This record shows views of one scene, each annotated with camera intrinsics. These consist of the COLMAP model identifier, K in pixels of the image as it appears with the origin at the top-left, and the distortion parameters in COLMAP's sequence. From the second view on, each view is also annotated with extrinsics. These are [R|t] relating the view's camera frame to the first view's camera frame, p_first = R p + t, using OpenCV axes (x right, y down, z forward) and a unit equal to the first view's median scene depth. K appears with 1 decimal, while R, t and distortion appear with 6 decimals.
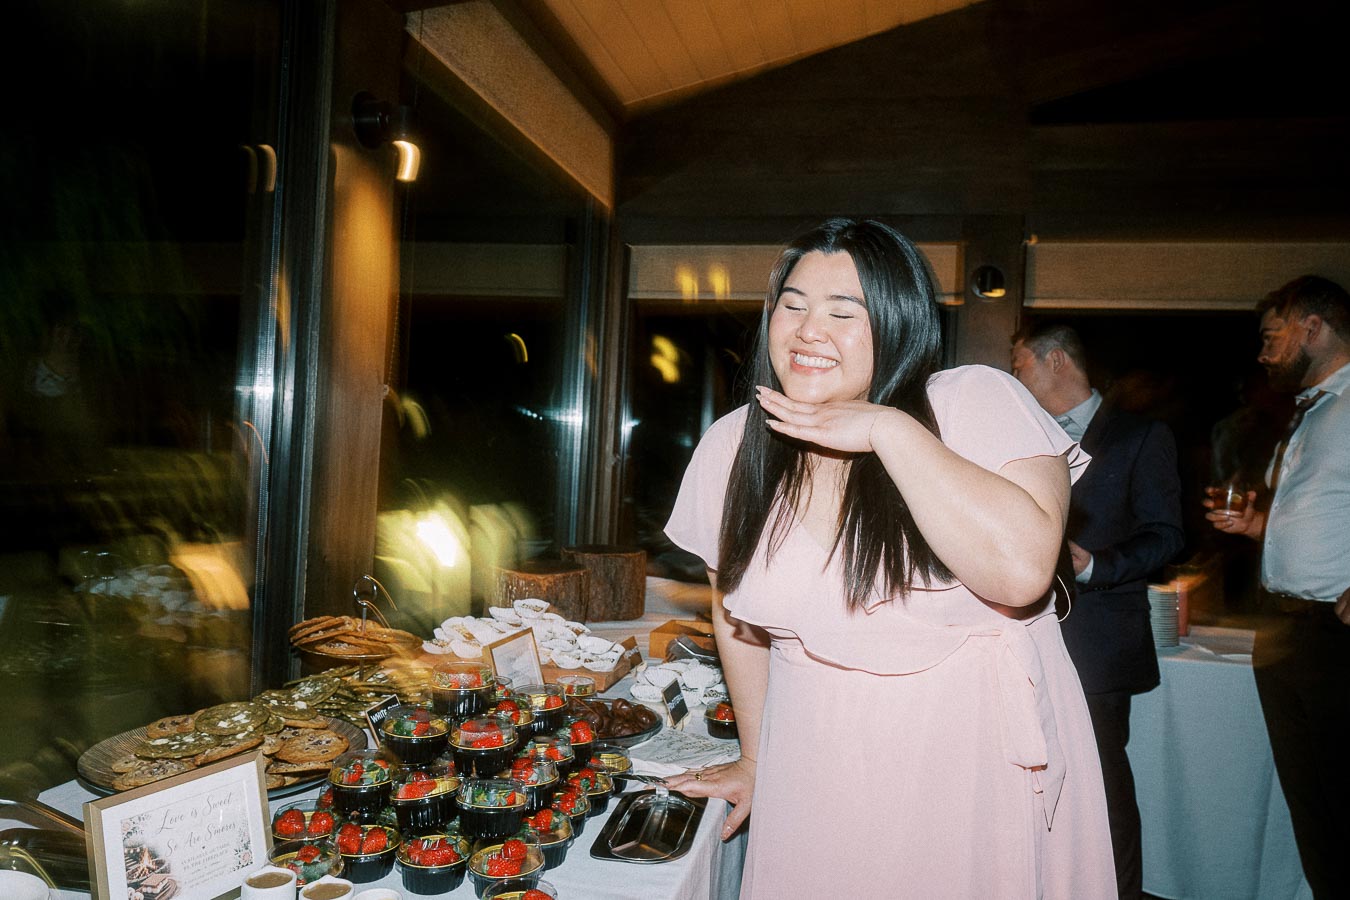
lens RADIAL K [[908.2, 0, 675.5], [0, 908.2, 448.0], [0, 0, 1]] dist [-0.001966, 0.003071]
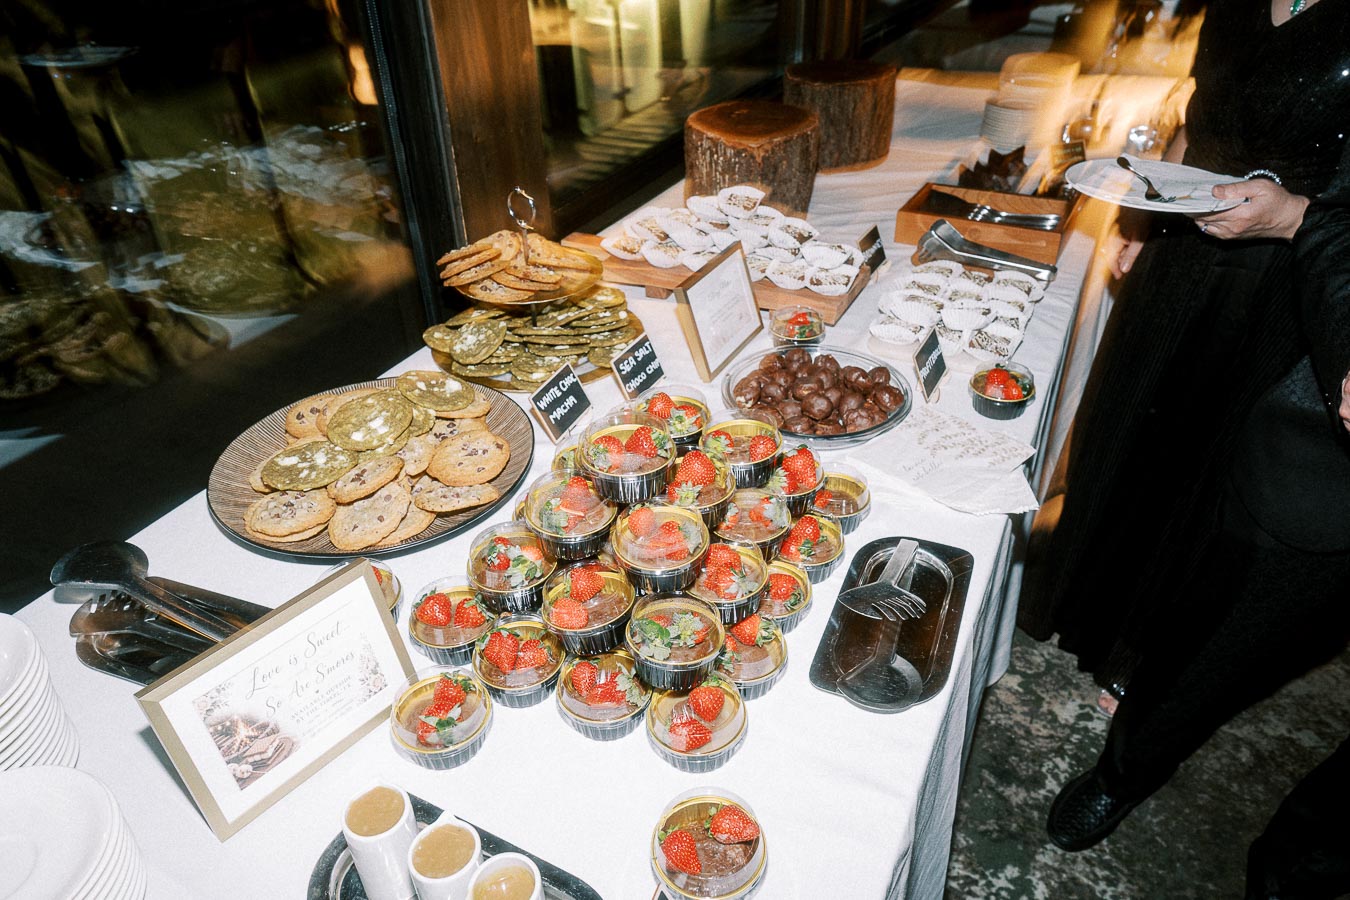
lens RADIAL K [[908.2, 0, 675.8], [0, 908.2, 450.4], [0, 0, 1]] dist [-0.001966, 0.003071]
pose [[0.971324, 0.069343, -0.227424, -0.030216], [0.068543, 0.834249, 0.547111, -0.086376], [0.227667, -0.547011, 0.805573, 0.324341]]
